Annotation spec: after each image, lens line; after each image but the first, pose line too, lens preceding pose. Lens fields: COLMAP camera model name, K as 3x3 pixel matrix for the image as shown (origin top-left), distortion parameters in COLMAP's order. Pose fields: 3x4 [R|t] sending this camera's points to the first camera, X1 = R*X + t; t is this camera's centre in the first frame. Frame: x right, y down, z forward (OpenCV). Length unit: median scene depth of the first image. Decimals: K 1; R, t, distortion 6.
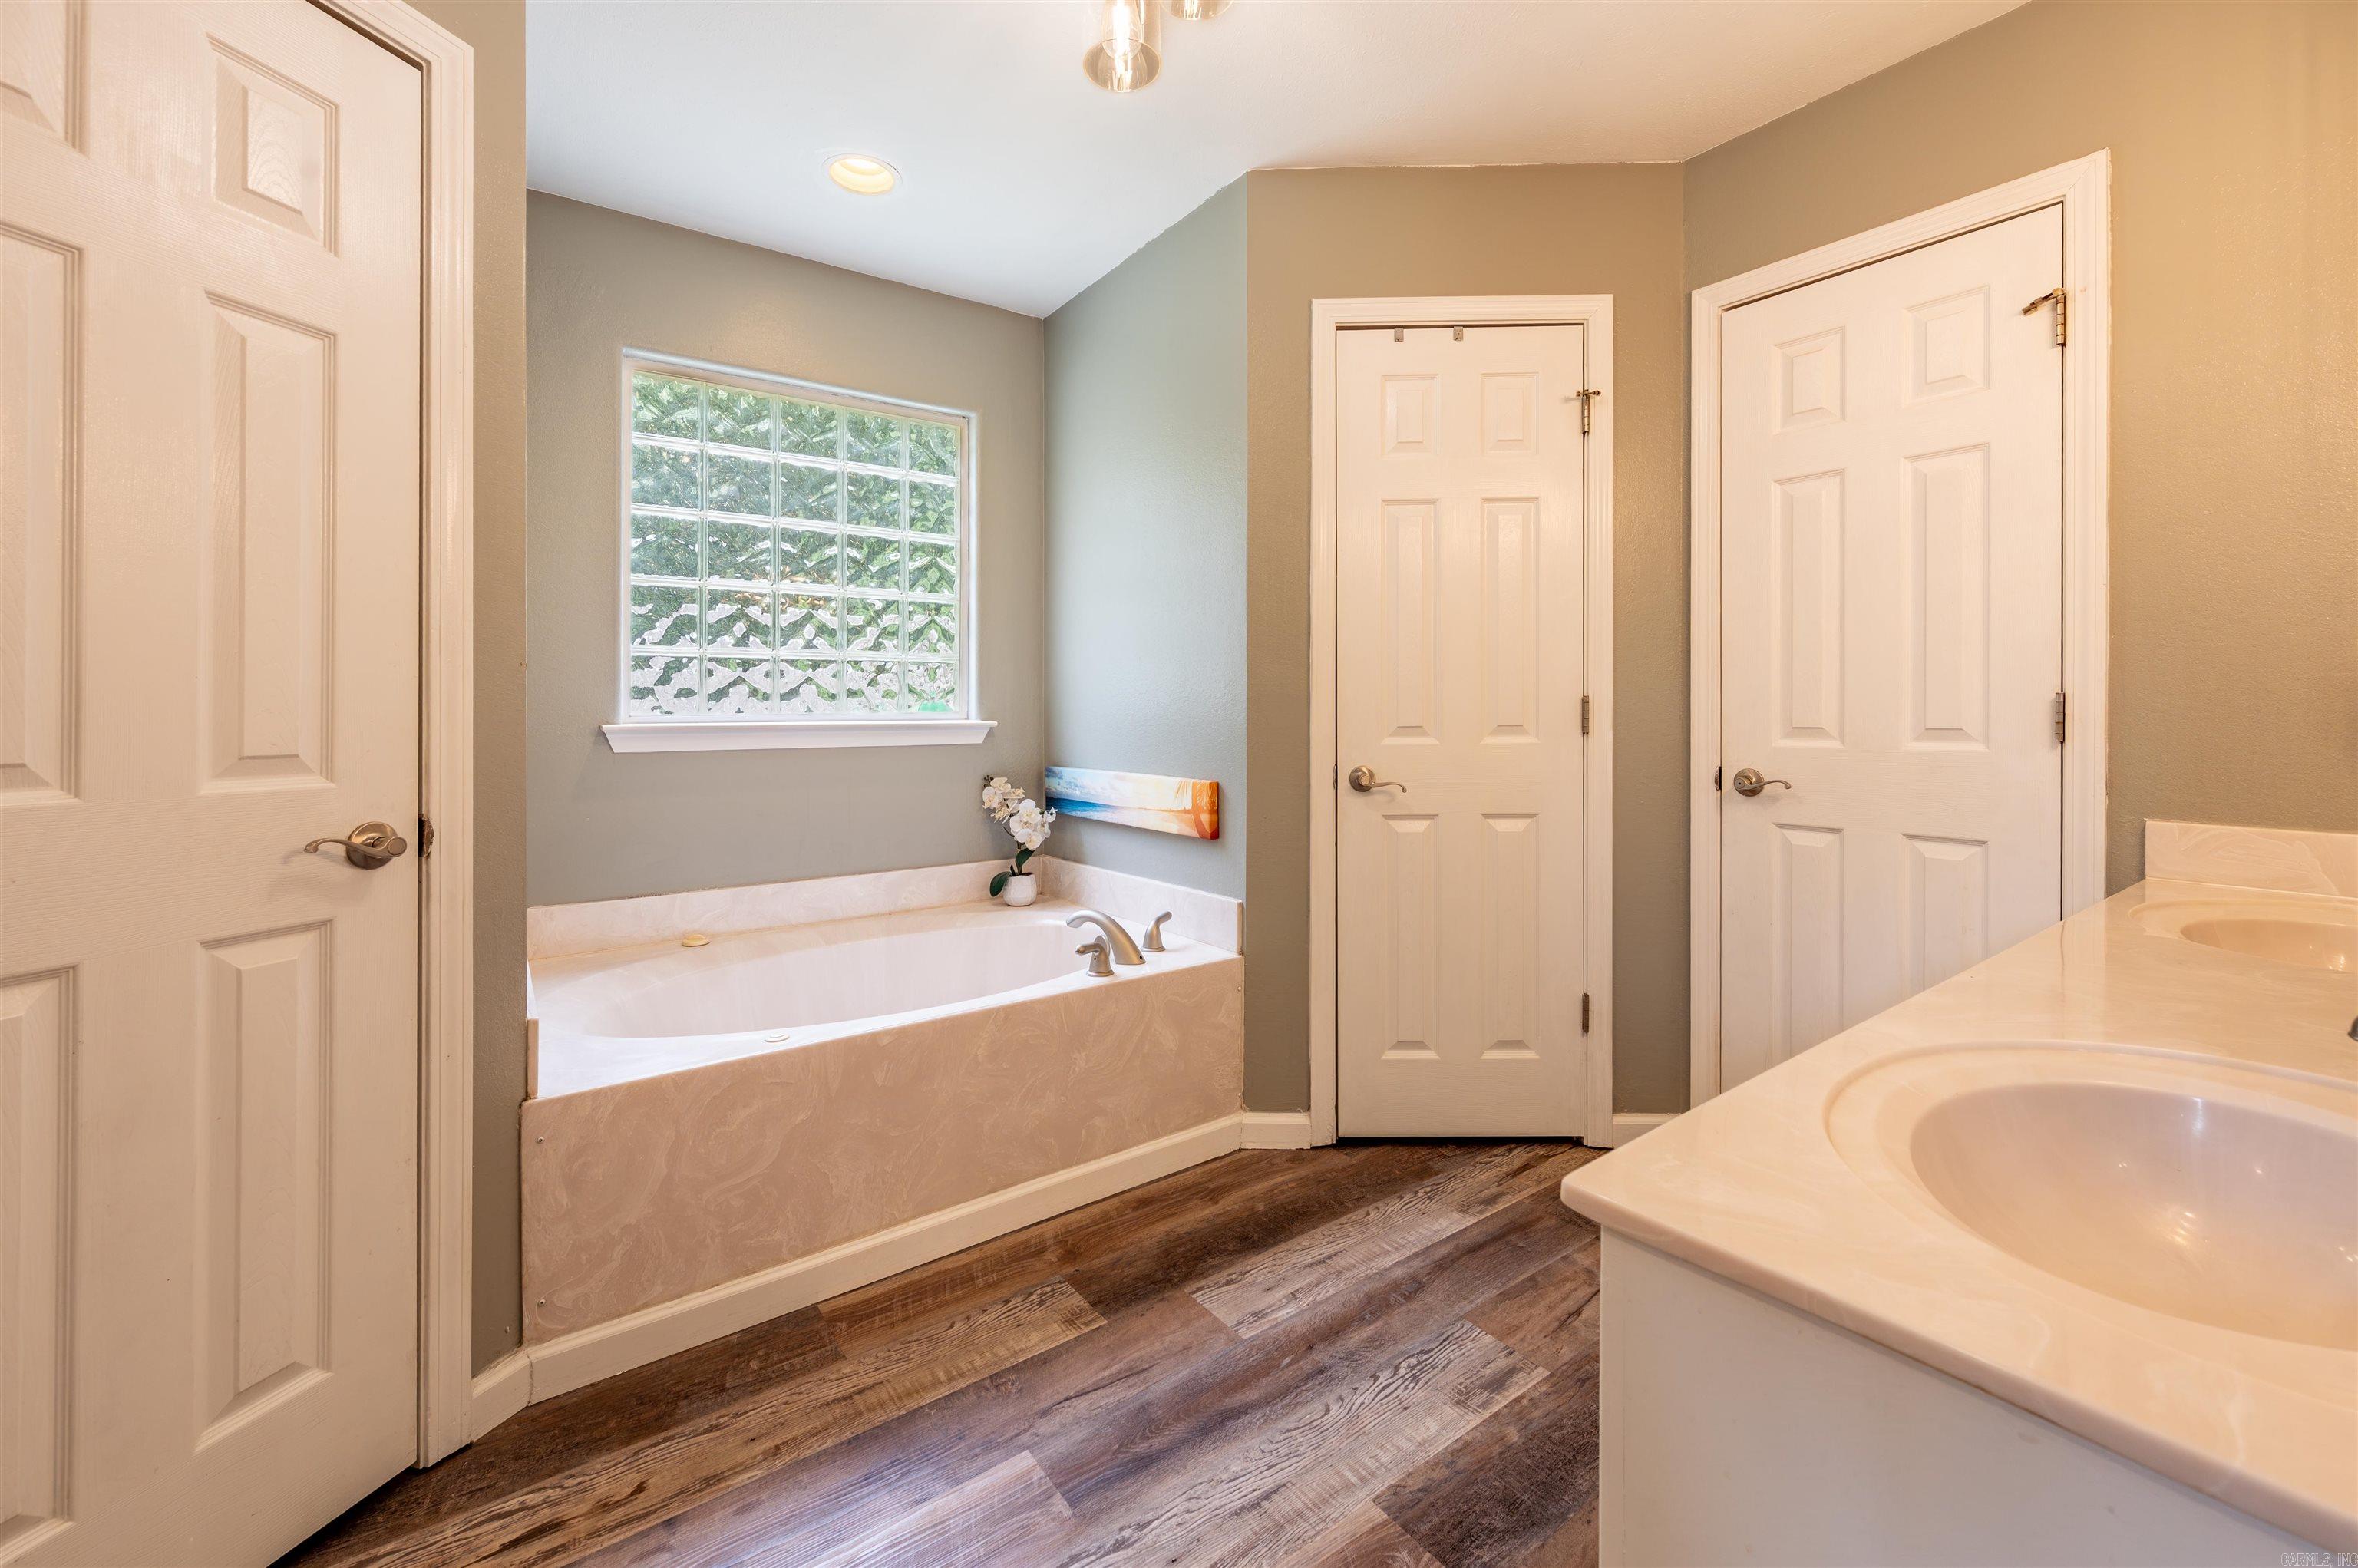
lens RADIAL K [[965.0, 0, 1175.6], [0, 965.0, 698.7], [0, 0, 1]] dist [-0.001953, -0.000732]
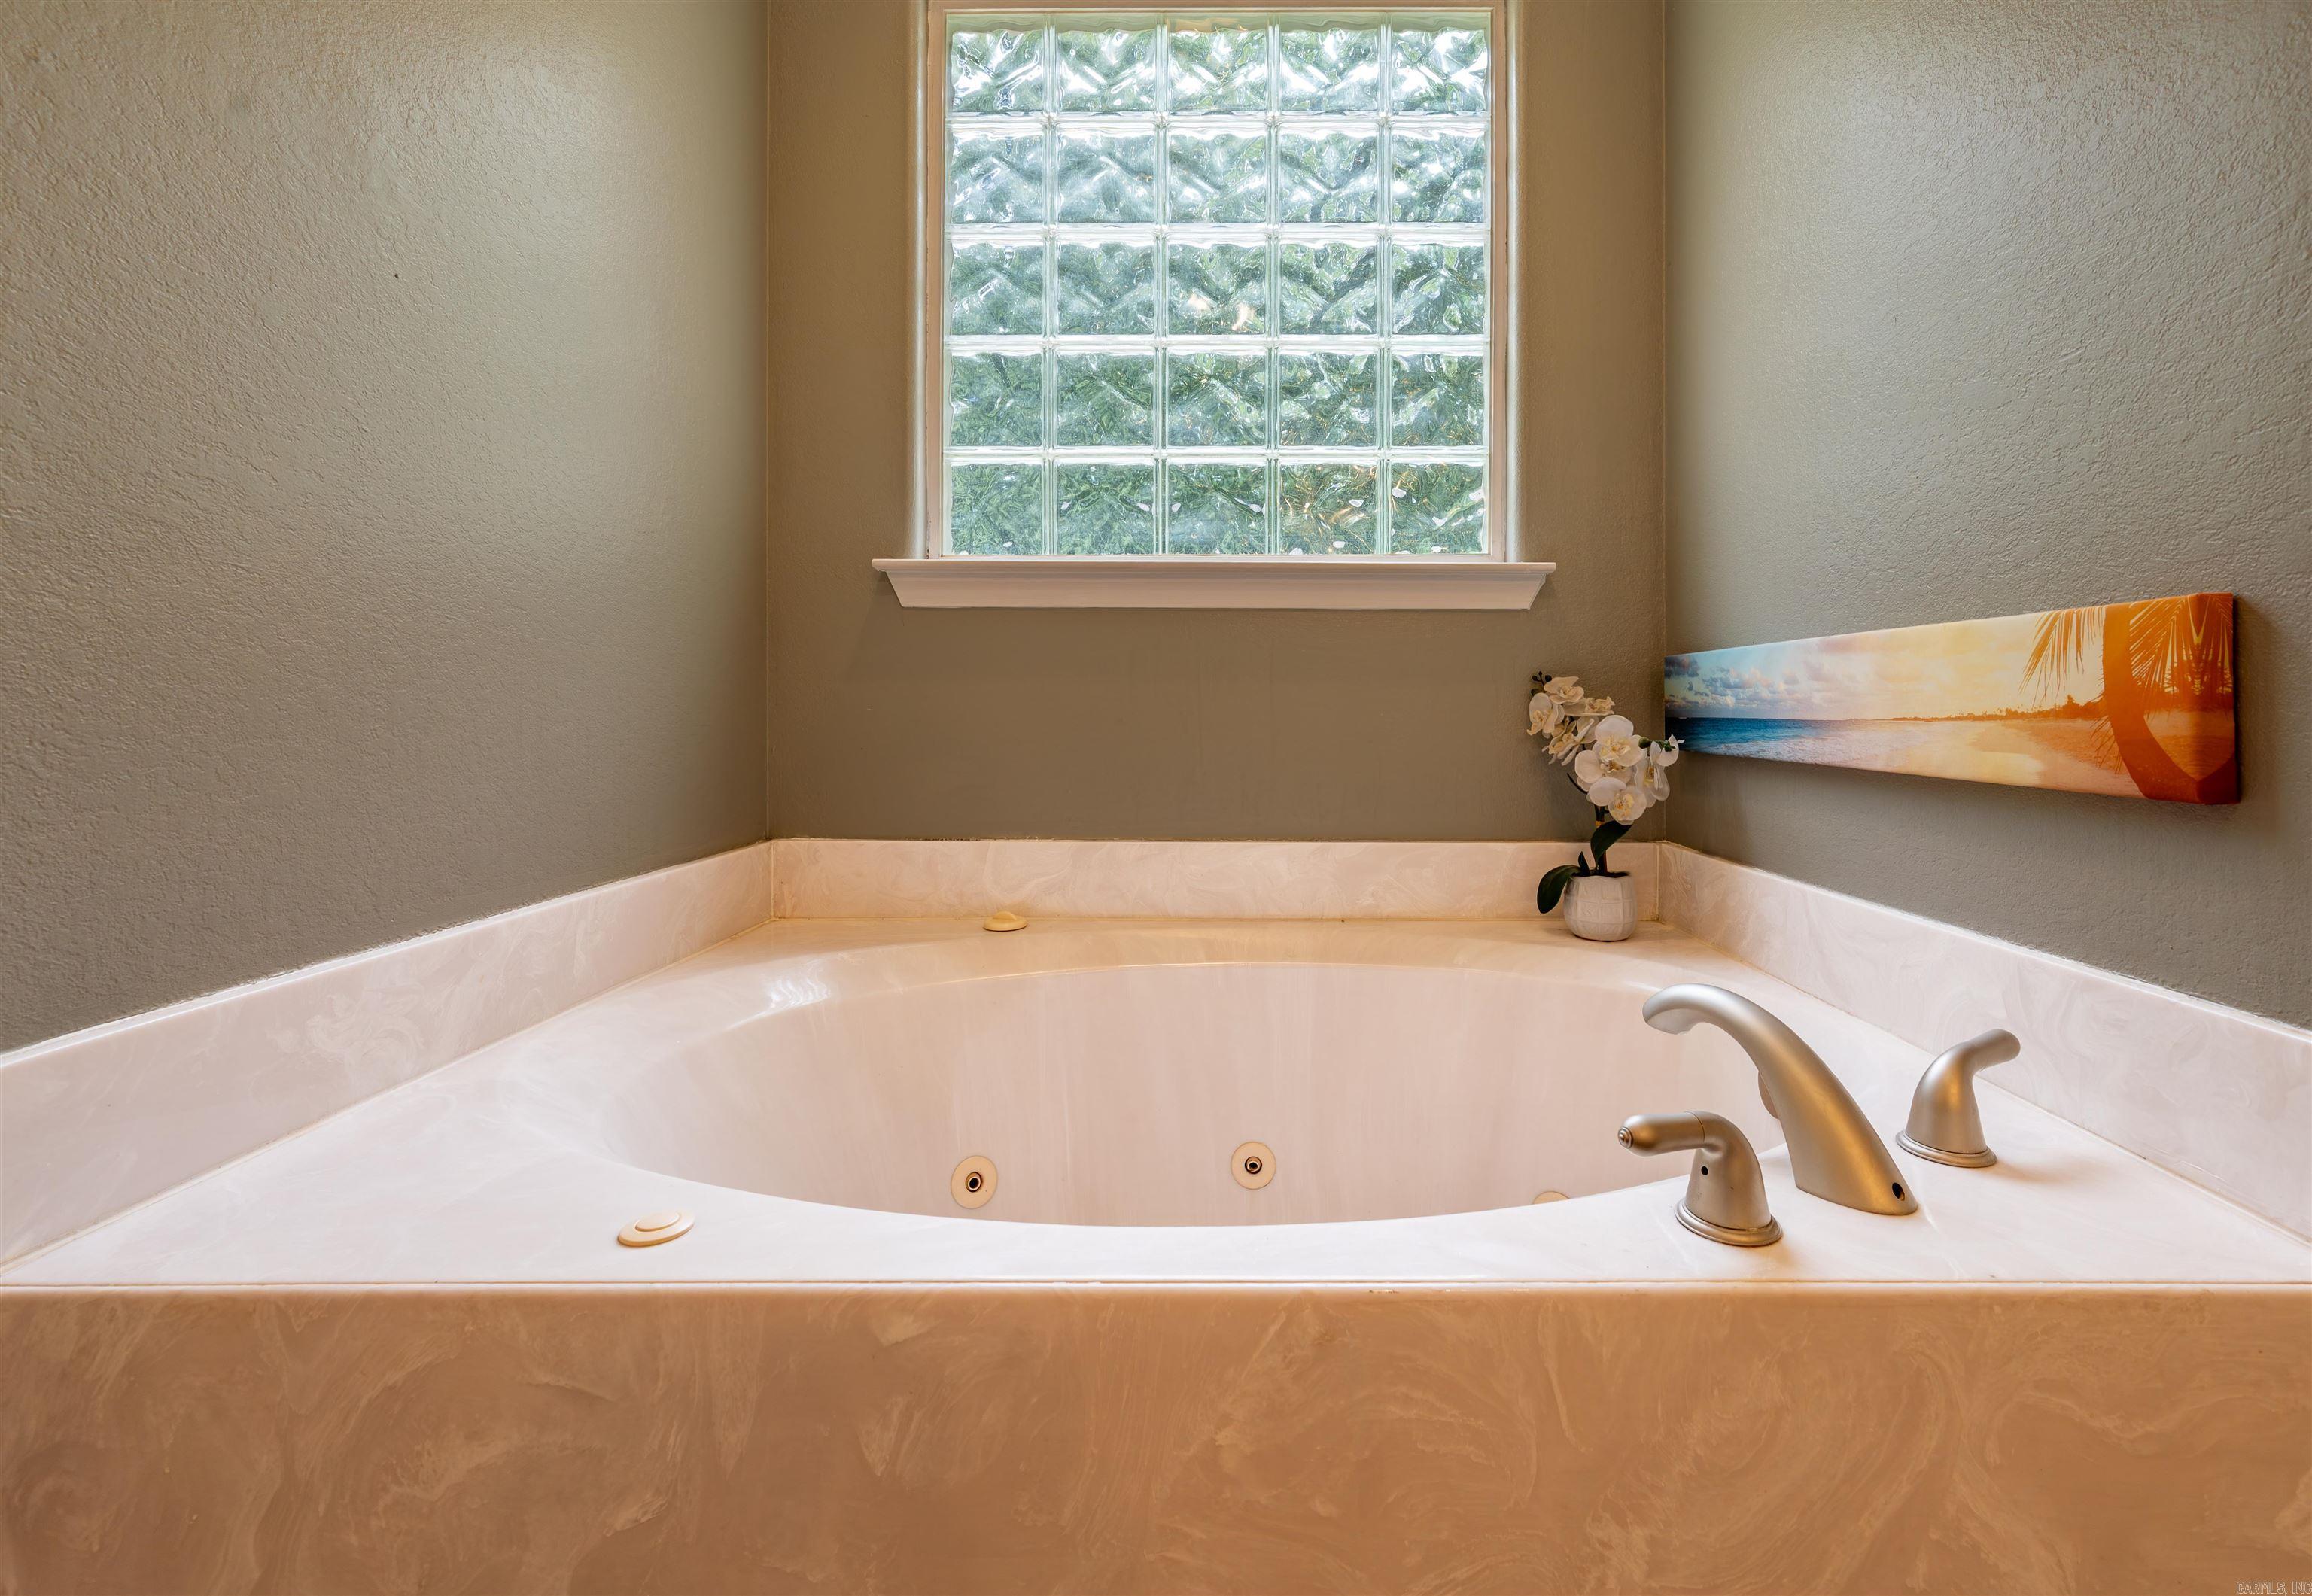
lens RADIAL K [[1017.2, 0, 1239.9], [0, 1017.2, 688.8], [0, 0, 1]] dist [-0.003638, 0.001050]
pose [[0.816548, 0.001143, -0.577276, -0.019526], [-0.003631, 0.999988, -0.003156, 0.109067], [0.577266, 0.004673, 0.816543, 0.571670]]
